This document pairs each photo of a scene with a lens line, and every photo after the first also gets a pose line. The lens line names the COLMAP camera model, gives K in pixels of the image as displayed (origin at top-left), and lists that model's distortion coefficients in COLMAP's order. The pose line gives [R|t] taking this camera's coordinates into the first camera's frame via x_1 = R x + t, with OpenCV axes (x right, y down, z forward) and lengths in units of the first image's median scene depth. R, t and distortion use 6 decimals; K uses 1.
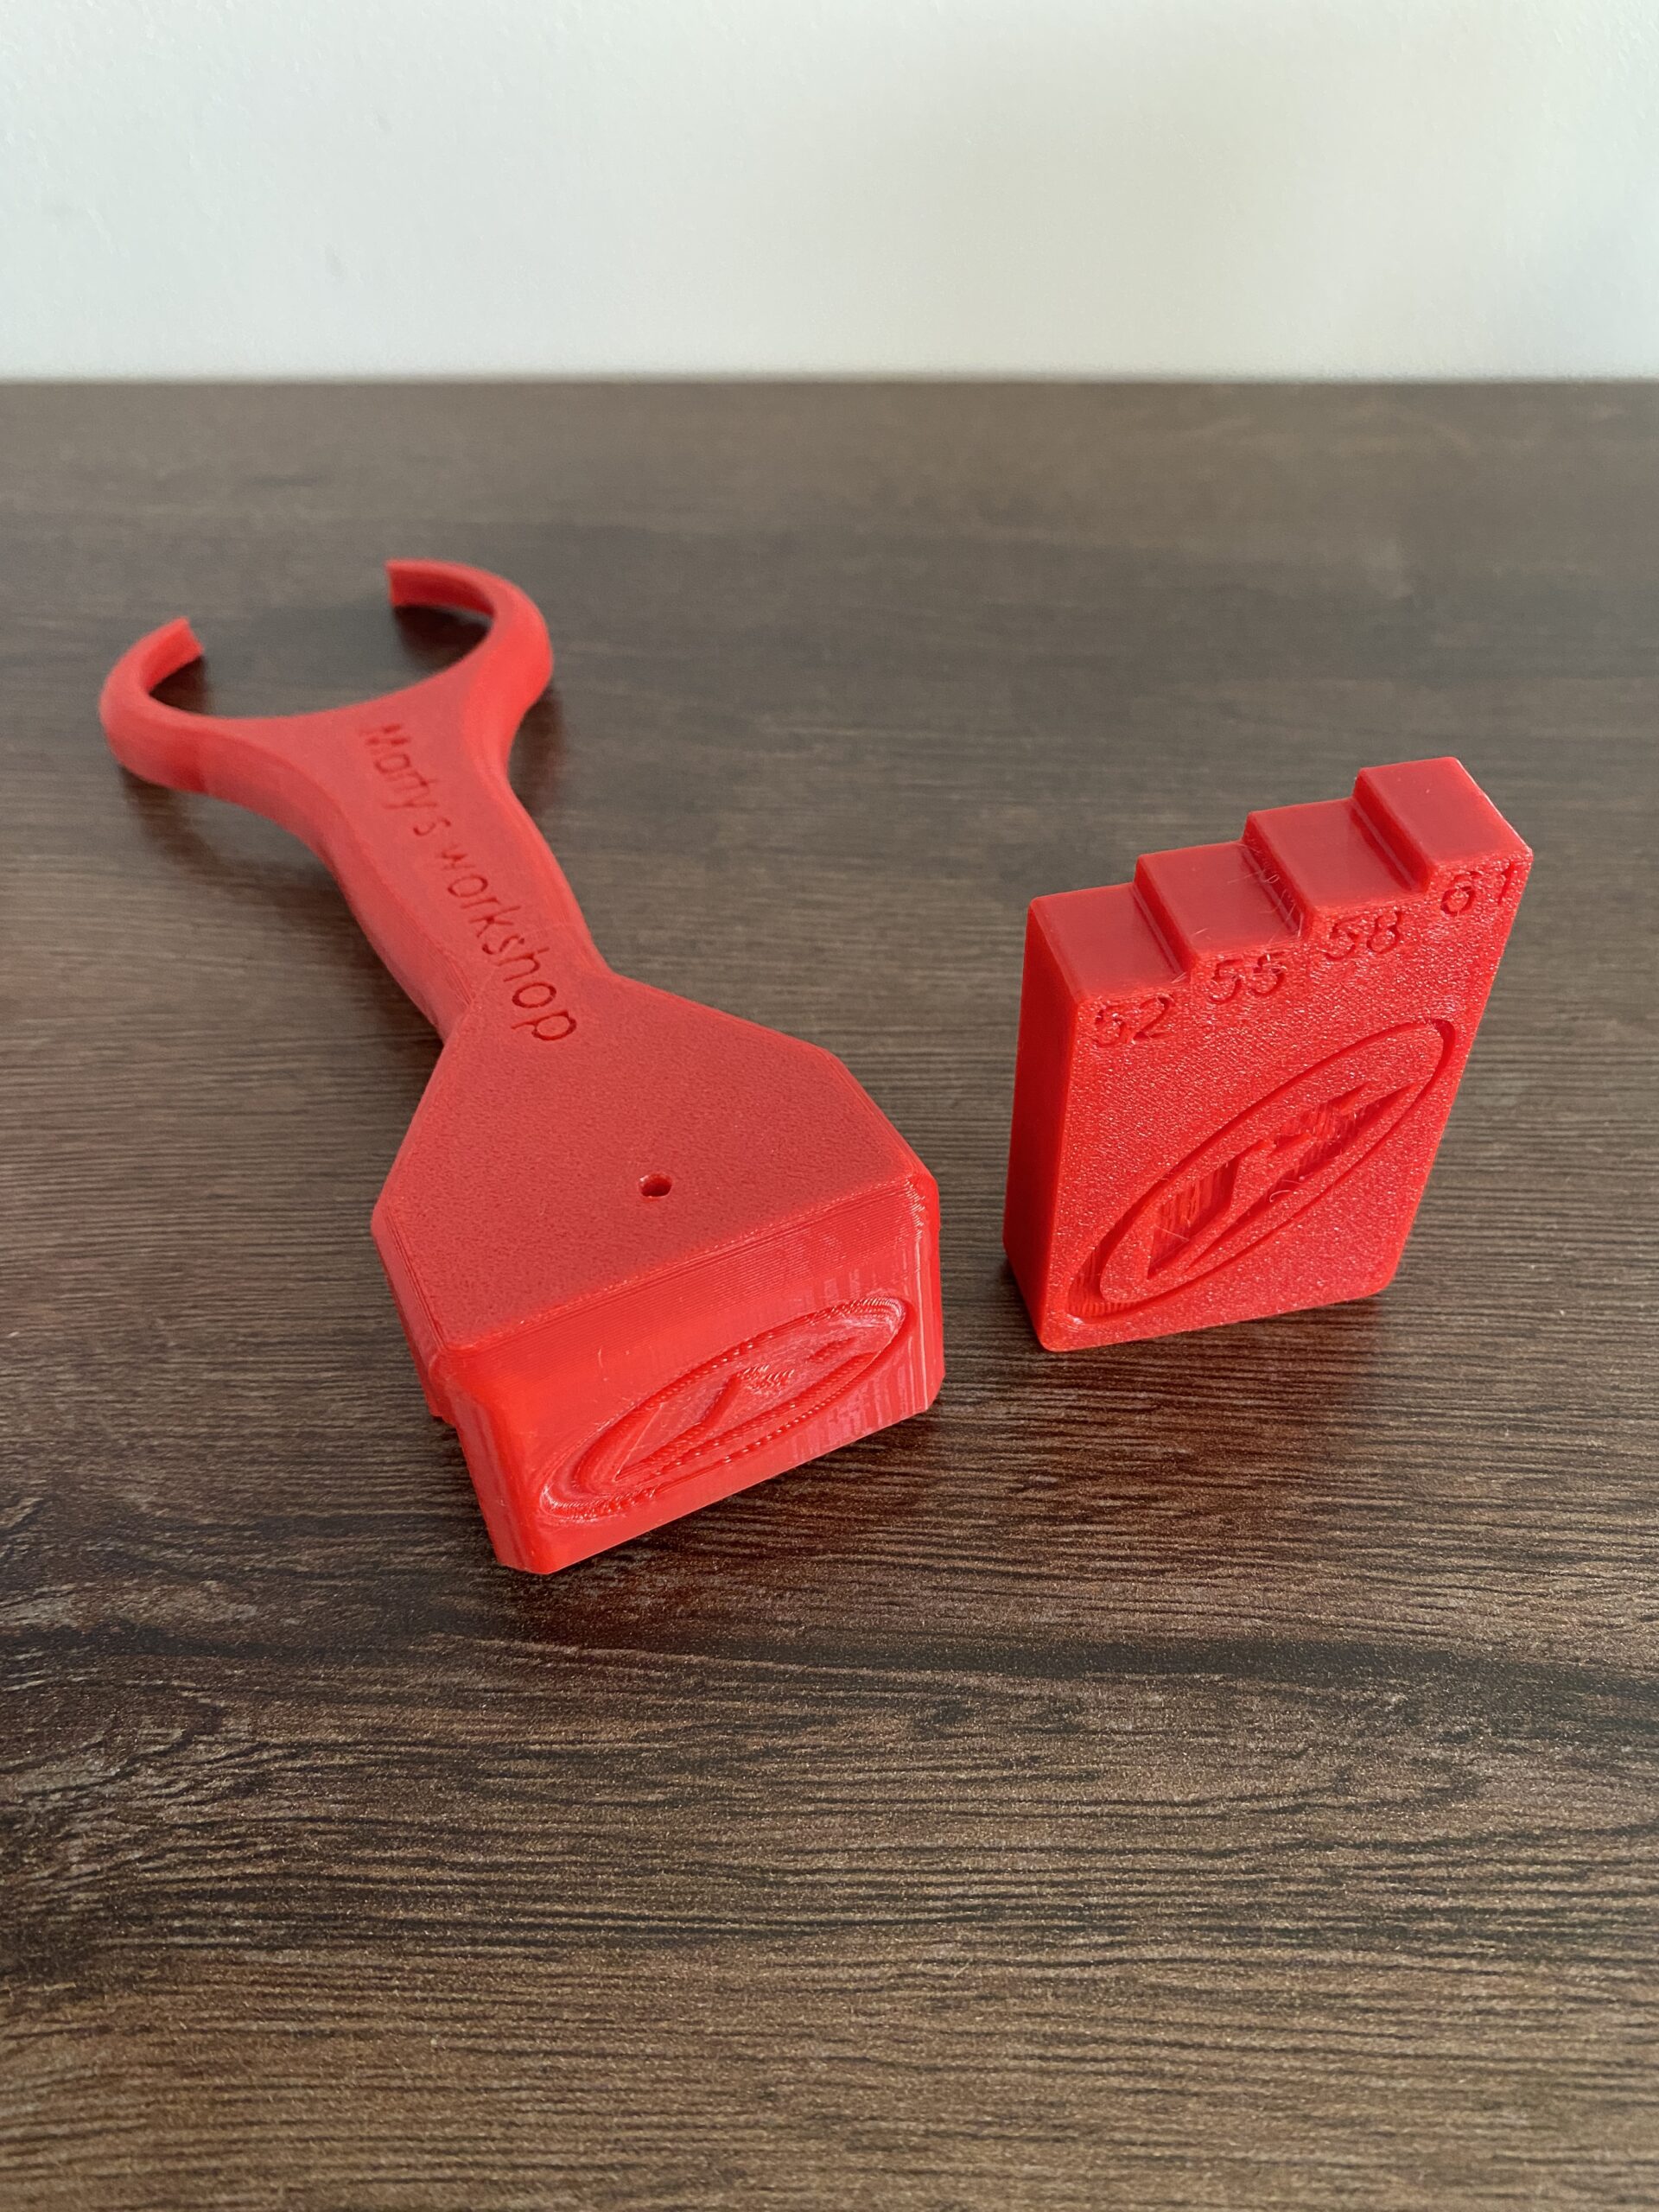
lens RADIAL K [[1749.8, 0, 824.7], [0, 1749.8, 1101.9], [0, 0, 1]] dist [-0.031931, 0.015282]
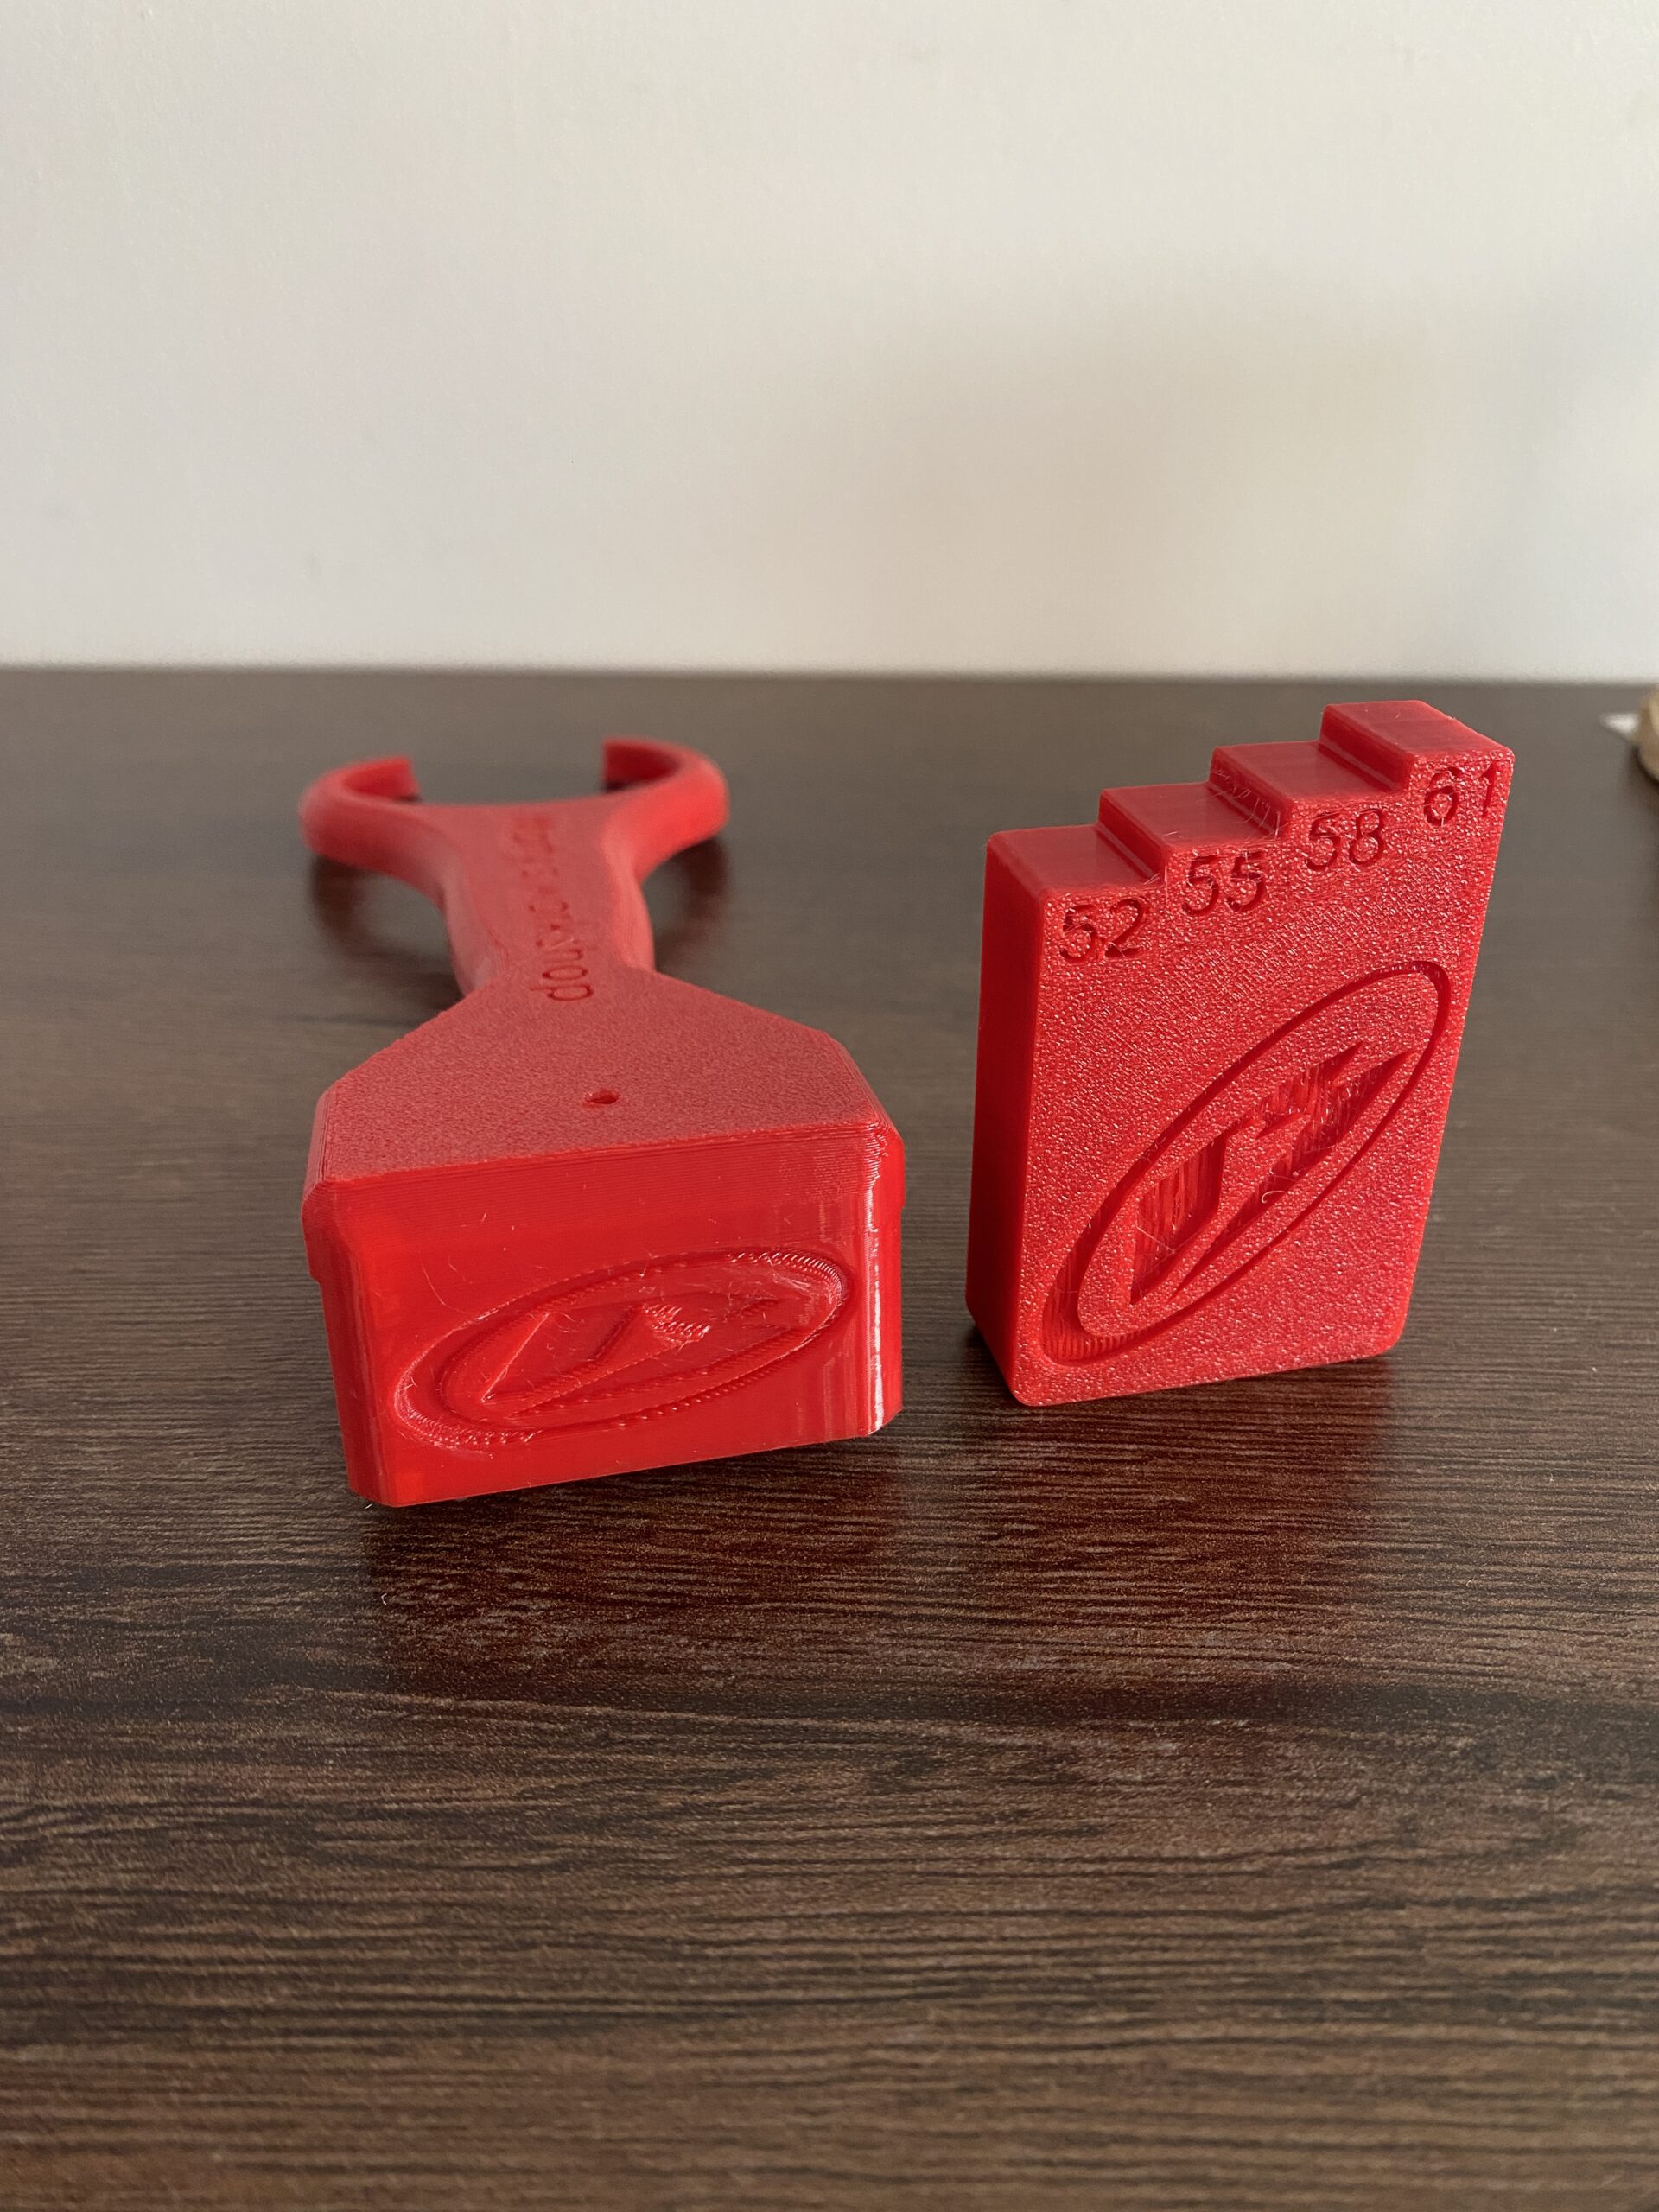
lens RADIAL K [[1749.8, 0, 838.7], [0, 1749.8, 1105.5], [0, 0, 1]] dist [-0.031931, 0.015282]
pose [[0.999321, 0.009199, 0.035683, 0.005410], [0.001397, 0.958189, -0.286134, 0.290101], [-0.036823, 0.285989, 0.957525, 0.147009]]
